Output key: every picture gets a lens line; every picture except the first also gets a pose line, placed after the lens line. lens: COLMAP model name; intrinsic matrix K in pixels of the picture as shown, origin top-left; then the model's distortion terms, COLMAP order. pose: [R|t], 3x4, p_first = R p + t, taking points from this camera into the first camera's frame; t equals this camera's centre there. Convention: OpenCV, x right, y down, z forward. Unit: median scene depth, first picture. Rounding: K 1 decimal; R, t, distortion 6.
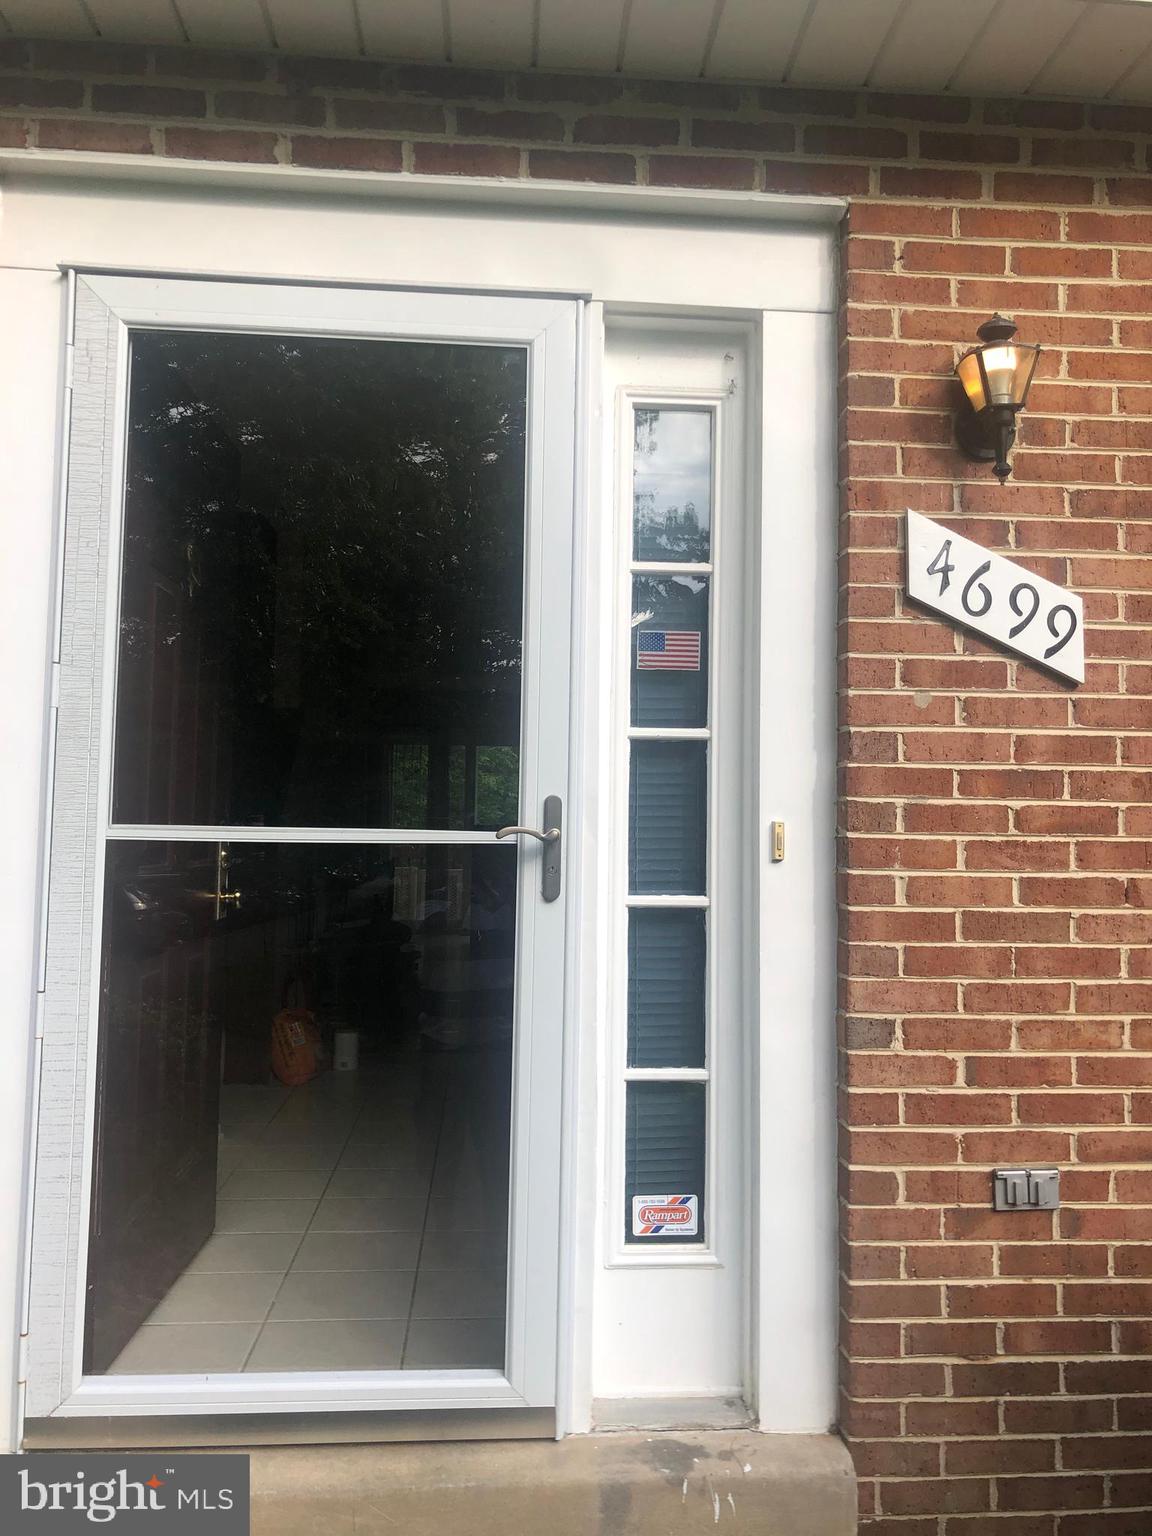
lens RADIAL K [[1260.0, 0, 578.1], [0, 1260.0, 768.4], [0, 0, 1]] dist [0.057976, -0.059556]
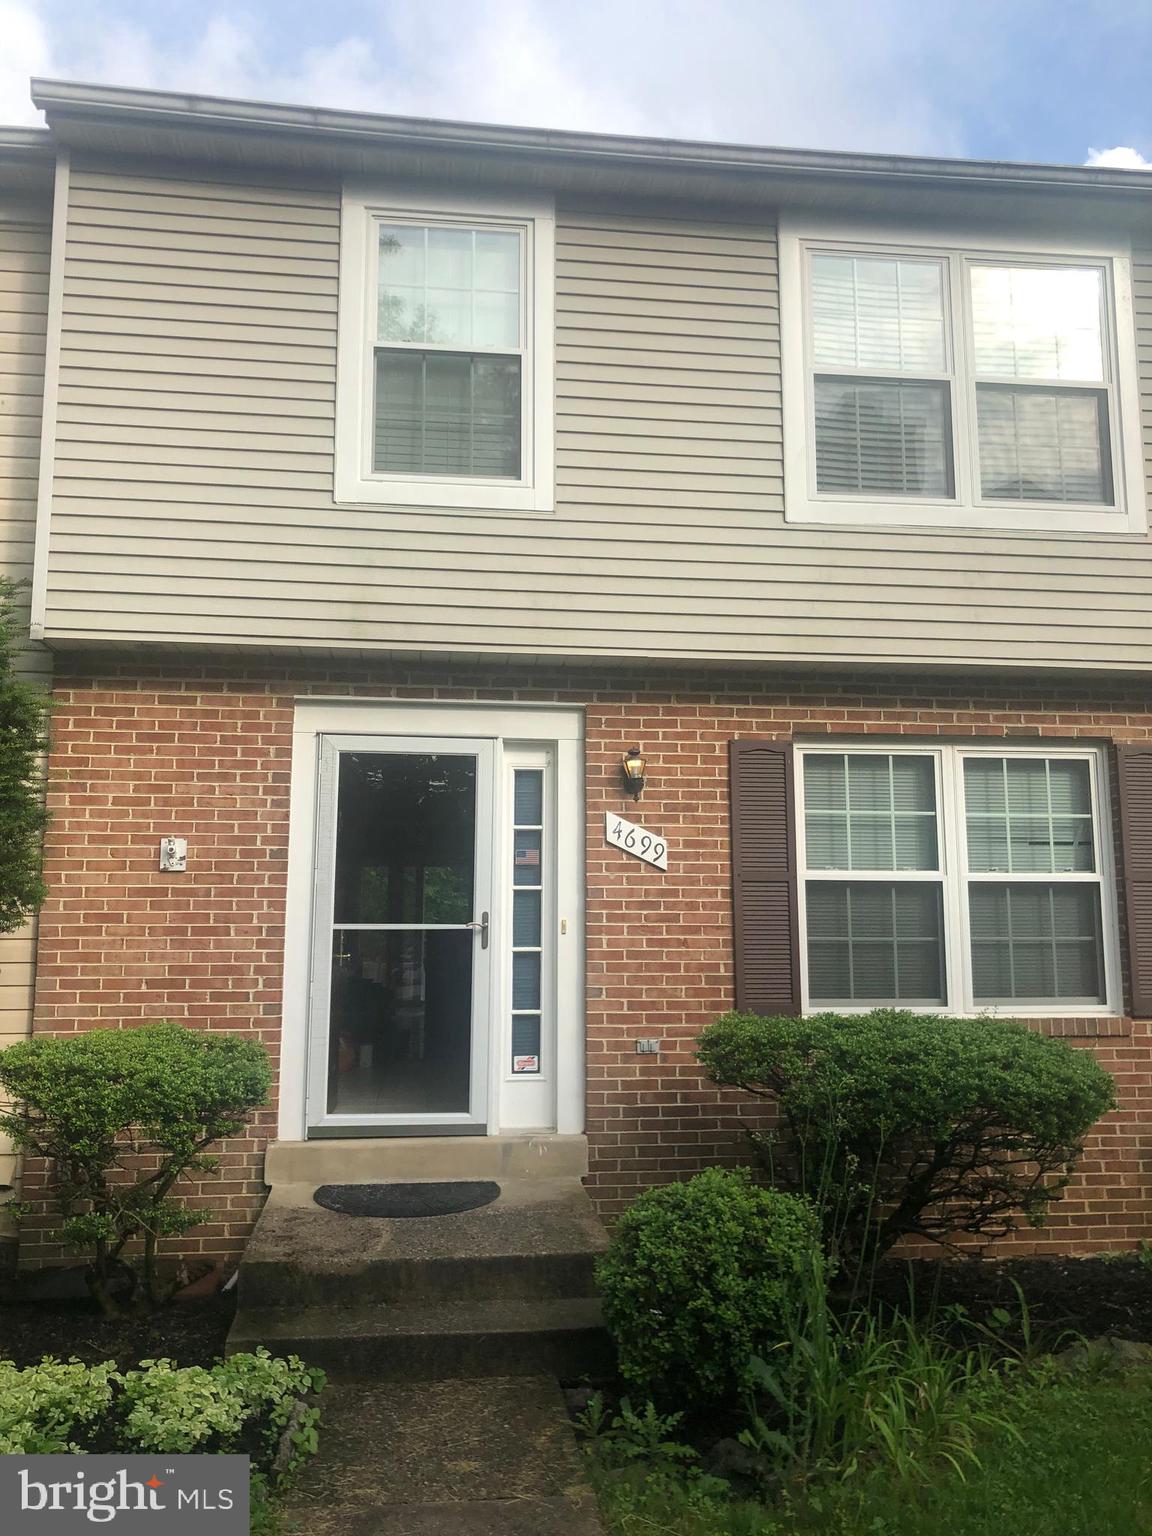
lens RADIAL K [[1247.4, 0, 565.1], [0, 1247.4, 737.5], [0, 0, 1]] dist [0.117262, -0.001417]
pose [[0.998656, -0.005488, 0.051540, 0.016444], [0.011057, 0.994046, -0.108401, -0.061440], [-0.050638, 0.108825, 0.992770, -1.883720]]
